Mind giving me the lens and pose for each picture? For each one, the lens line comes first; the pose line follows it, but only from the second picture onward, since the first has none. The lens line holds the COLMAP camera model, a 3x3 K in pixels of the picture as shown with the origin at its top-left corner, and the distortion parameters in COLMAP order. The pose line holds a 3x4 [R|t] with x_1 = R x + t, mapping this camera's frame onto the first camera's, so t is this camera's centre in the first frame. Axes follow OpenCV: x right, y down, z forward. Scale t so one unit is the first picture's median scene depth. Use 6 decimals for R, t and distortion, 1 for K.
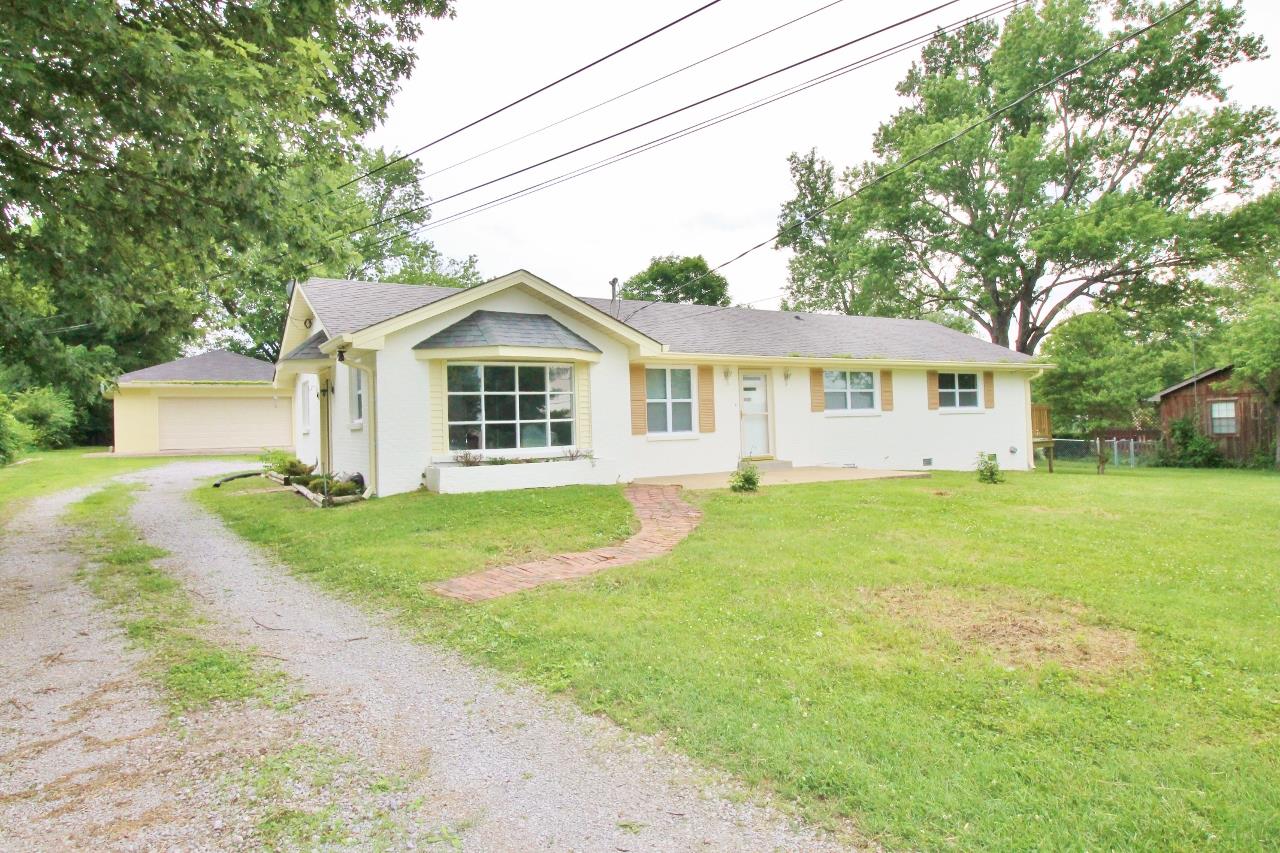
lens RADIAL K [[601.2, 0, 639.4], [0, 601.2, 386.8], [0, 0, 1]] dist [-0.000185, -0.000077]
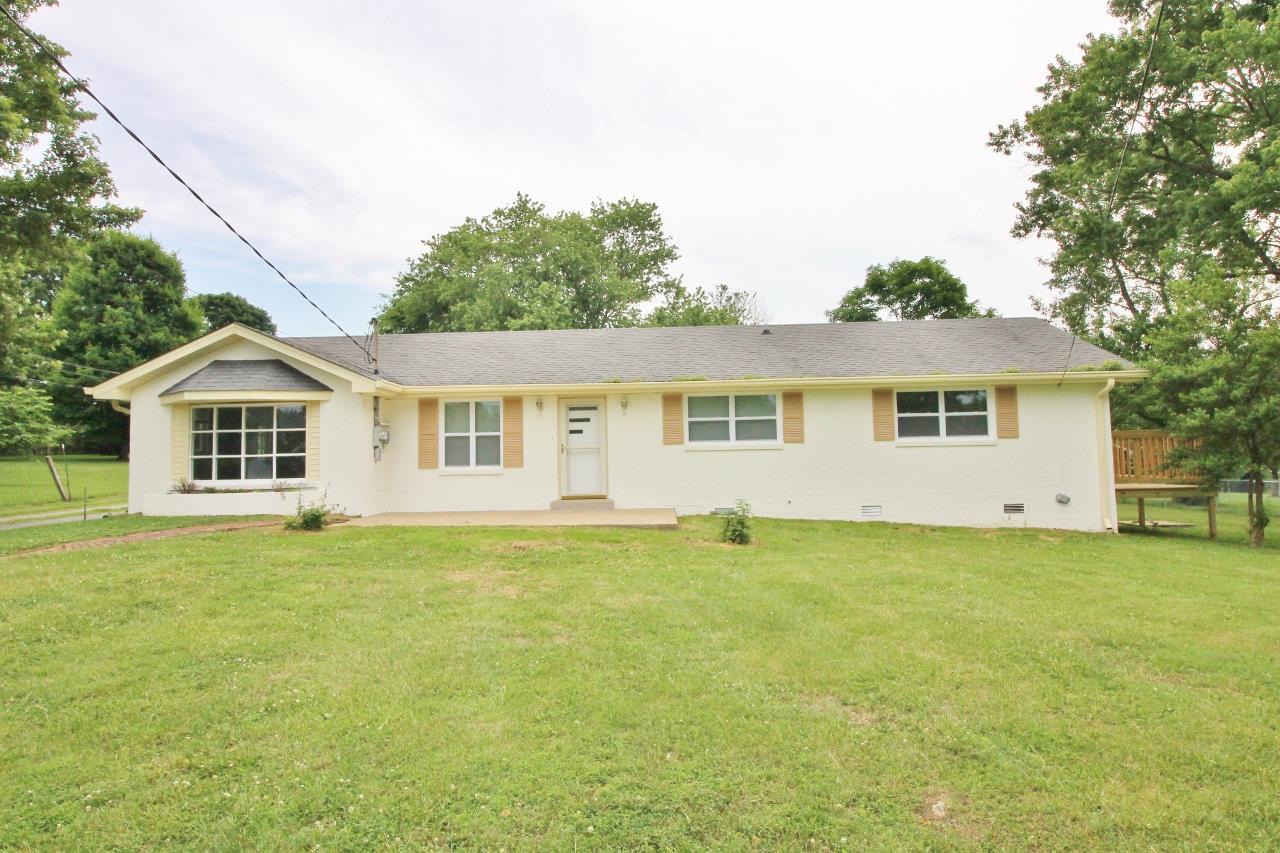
lens RADIAL K [[606.7, 0, 636.0], [0, 606.7, 417.5], [0, 0, 1]] dist [-0.001243, -0.000214]
pose [[0.891644, -0.020780, -0.452260, 0.724653], [0.023151, 0.999732, -0.000293, 0.002180], [0.452145, -0.010209, 0.891886, 0.238317]]
